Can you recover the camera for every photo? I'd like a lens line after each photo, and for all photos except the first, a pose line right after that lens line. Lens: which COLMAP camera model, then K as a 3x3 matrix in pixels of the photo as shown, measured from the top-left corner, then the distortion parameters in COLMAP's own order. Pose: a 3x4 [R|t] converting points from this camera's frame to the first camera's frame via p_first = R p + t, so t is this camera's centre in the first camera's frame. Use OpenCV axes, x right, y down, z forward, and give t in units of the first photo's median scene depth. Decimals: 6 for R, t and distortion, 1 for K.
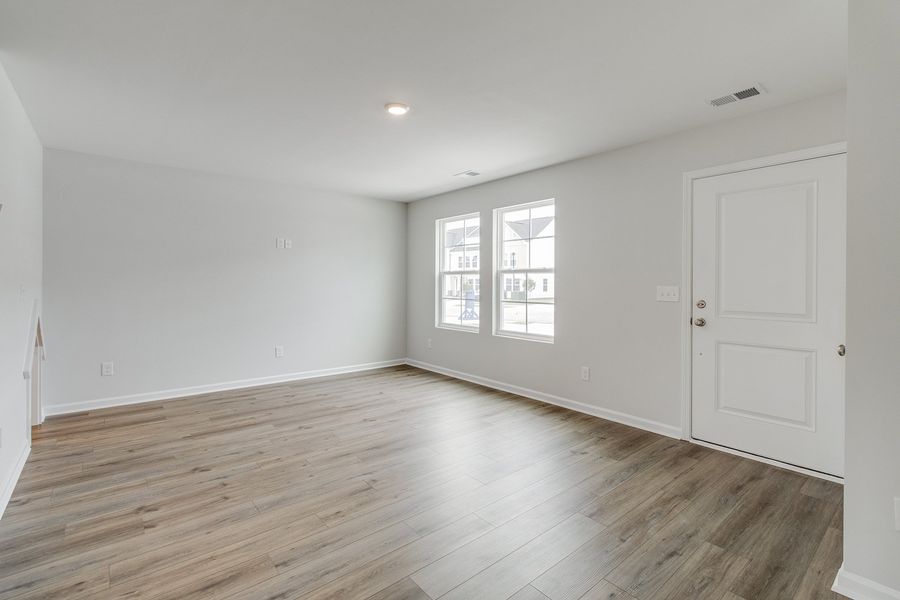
lens RADIAL K [[409.1, 0, 467.5], [0, 409.1, 285.5], [0, 0, 1]] dist [-0.031514, 0.003928]
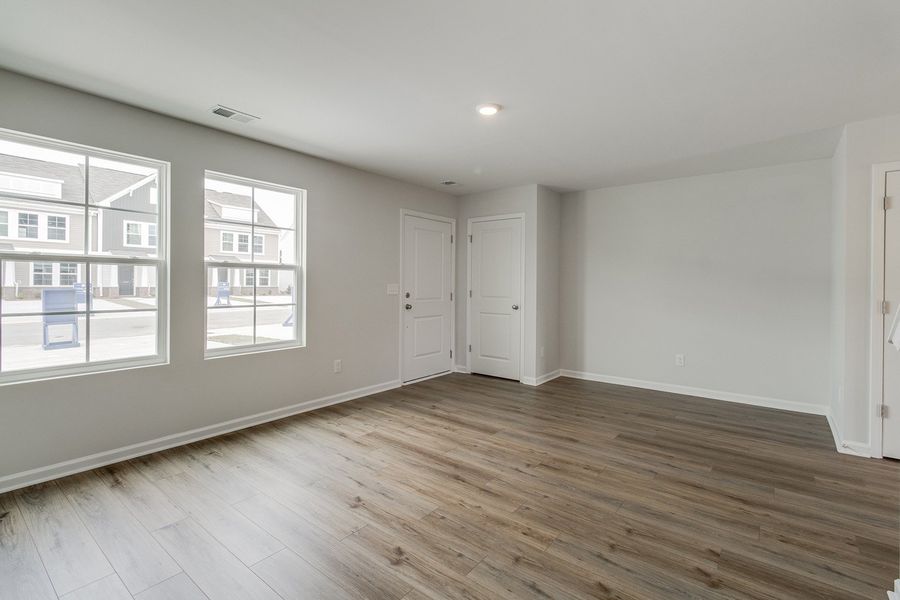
lens RADIAL K [[418.1, 0, 450.6], [0, 418.1, 275.4], [0, 0, 1]] dist [-0.002751, 0.000035]
pose [[-0.172932, 0.006424, 0.984913, -1.210194], [-0.004060, 0.999966, -0.007235, -0.020298], [-0.984925, -0.005249, -0.172900, 1.300083]]
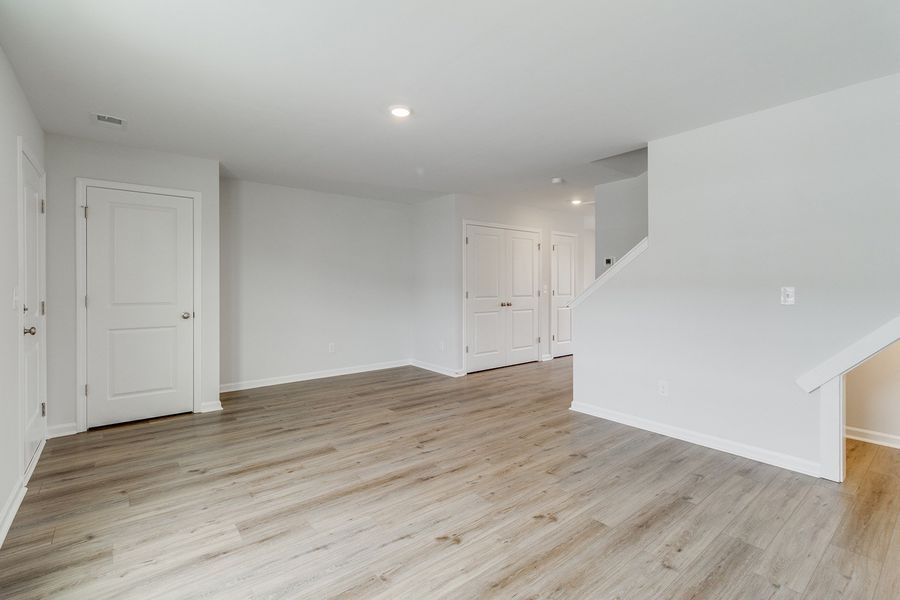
lens RADIAL K [[418.1, 0, 461.4], [0, 418.1, 286.3], [0, 0, 1]] dist [-0.002751, 0.000035]
pose [[-0.999417, -0.007367, 0.033342, -0.366588], [-0.007011, 0.999917, 0.010792, -0.014005], [-0.033419, 0.010552, -0.999386, 2.074176]]
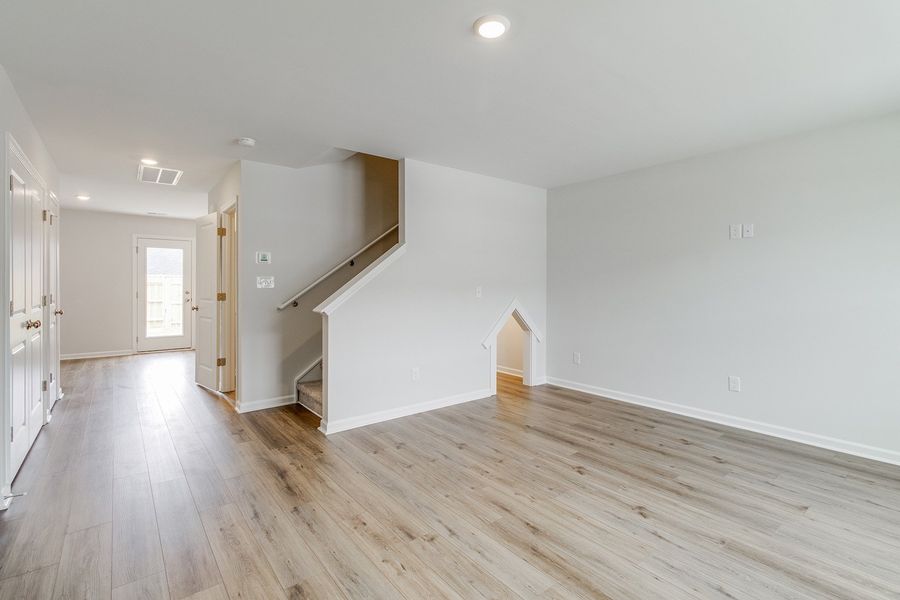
lens RADIAL K [[409.7, 0, 455.9], [0, 409.7, 292.1], [0, 0, 1]] dist [-0.001205, -0.000573]
pose [[-0.044510, 0.010998, -0.998948, 0.512117], [-0.006680, 0.999914, 0.011307, -0.005704], [0.998987, 0.007176, -0.044433, 0.998136]]
